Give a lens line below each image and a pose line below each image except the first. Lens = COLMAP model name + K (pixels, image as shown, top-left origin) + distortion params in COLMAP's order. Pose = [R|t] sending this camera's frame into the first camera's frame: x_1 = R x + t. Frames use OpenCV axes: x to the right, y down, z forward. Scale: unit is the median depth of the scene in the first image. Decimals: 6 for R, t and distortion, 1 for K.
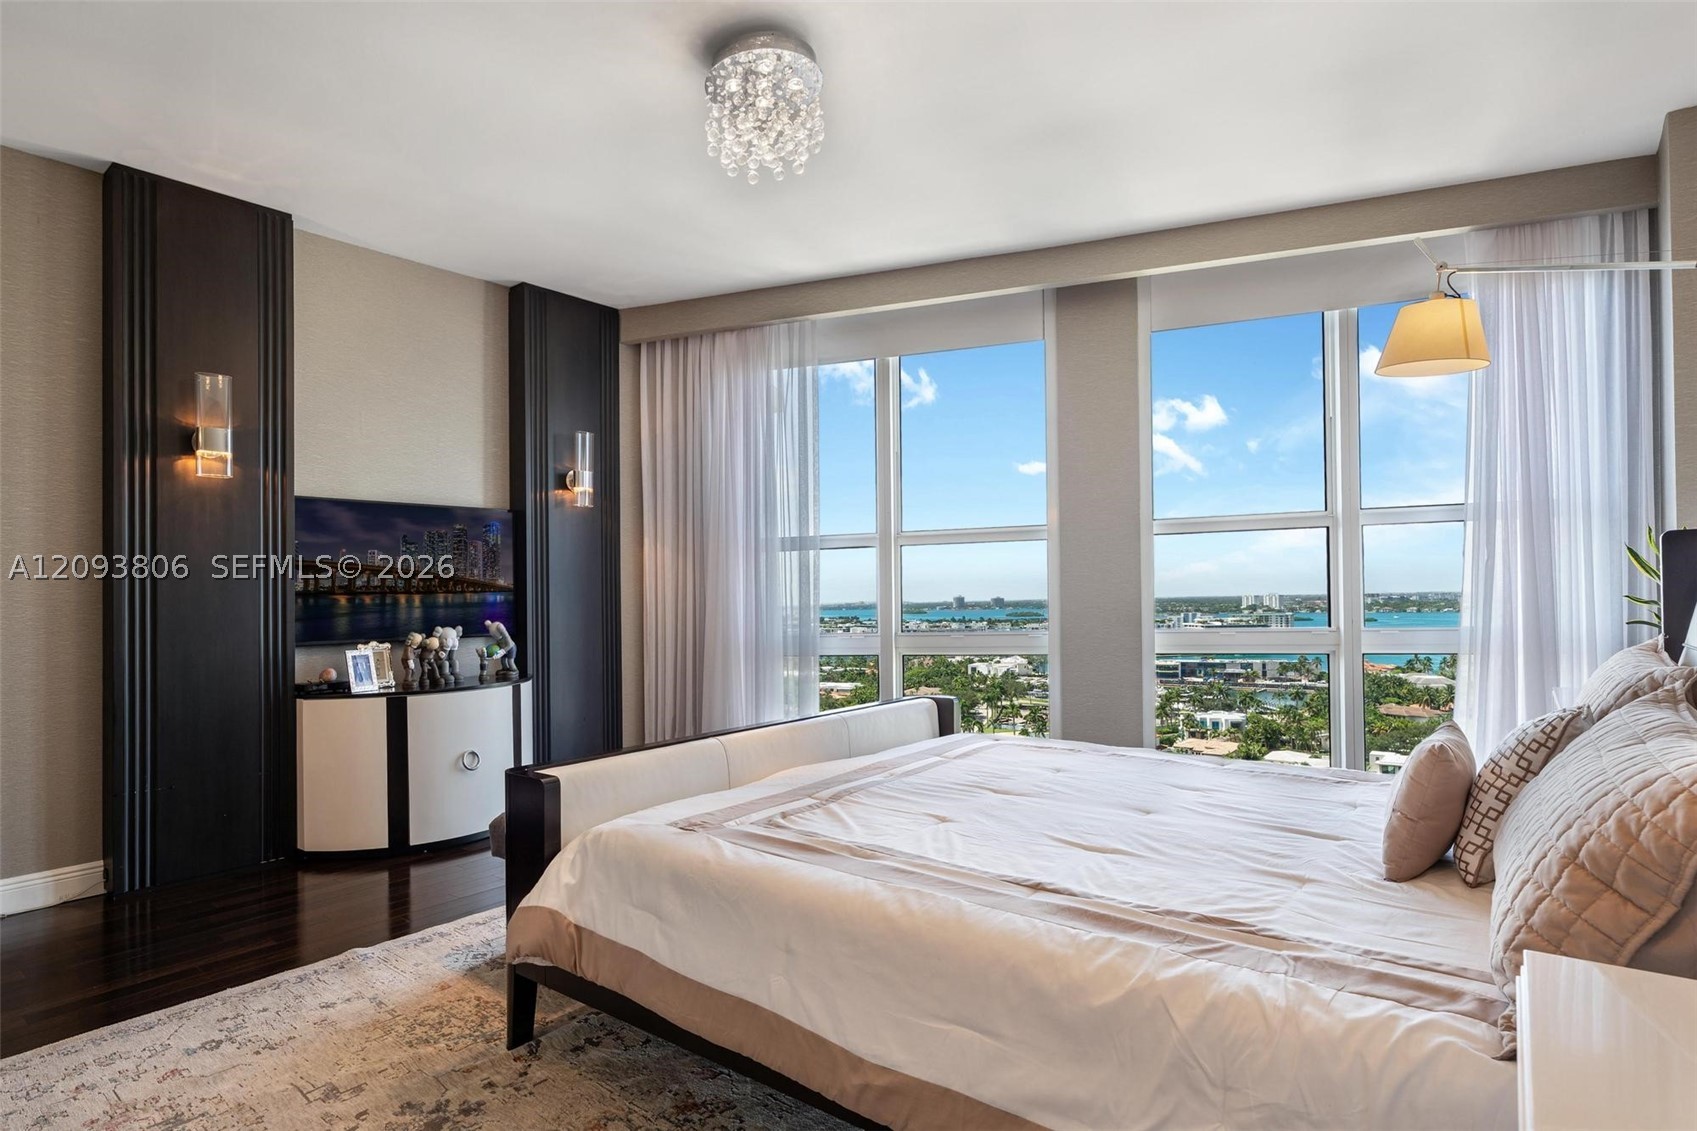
lens RADIAL K [[899.4, 0, 765.0], [0, 899.4, 594.1], [0, 0, 1]] dist [0.005561, 0.000615]
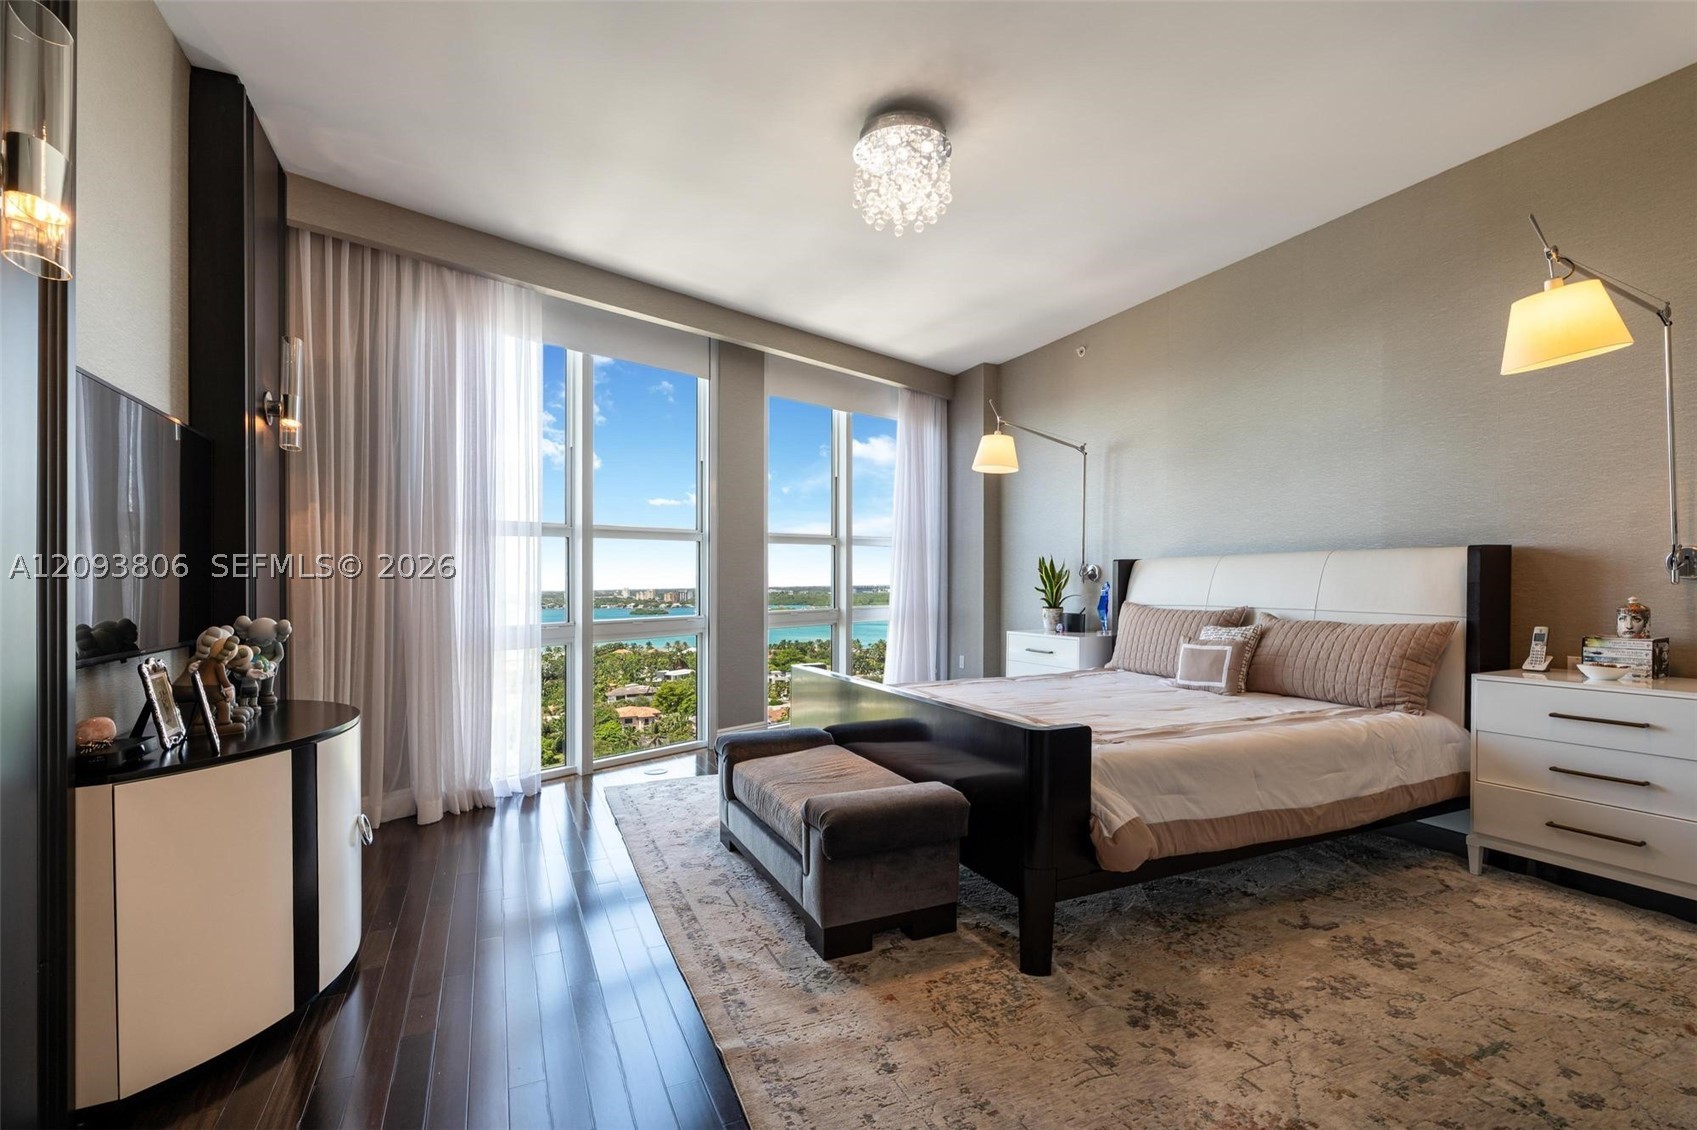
lens RADIAL K [[796.8, 0, 817.2], [0, 796.8, 612.2], [0, 0, 1]] dist [0.007052, 0.000424]
pose [[0.407454, -0.020807, 0.912989, -0.678341], [0.002079, 0.999759, 0.021857, 0.013930], [-0.913223, -0.007008, 0.407399, 0.444401]]
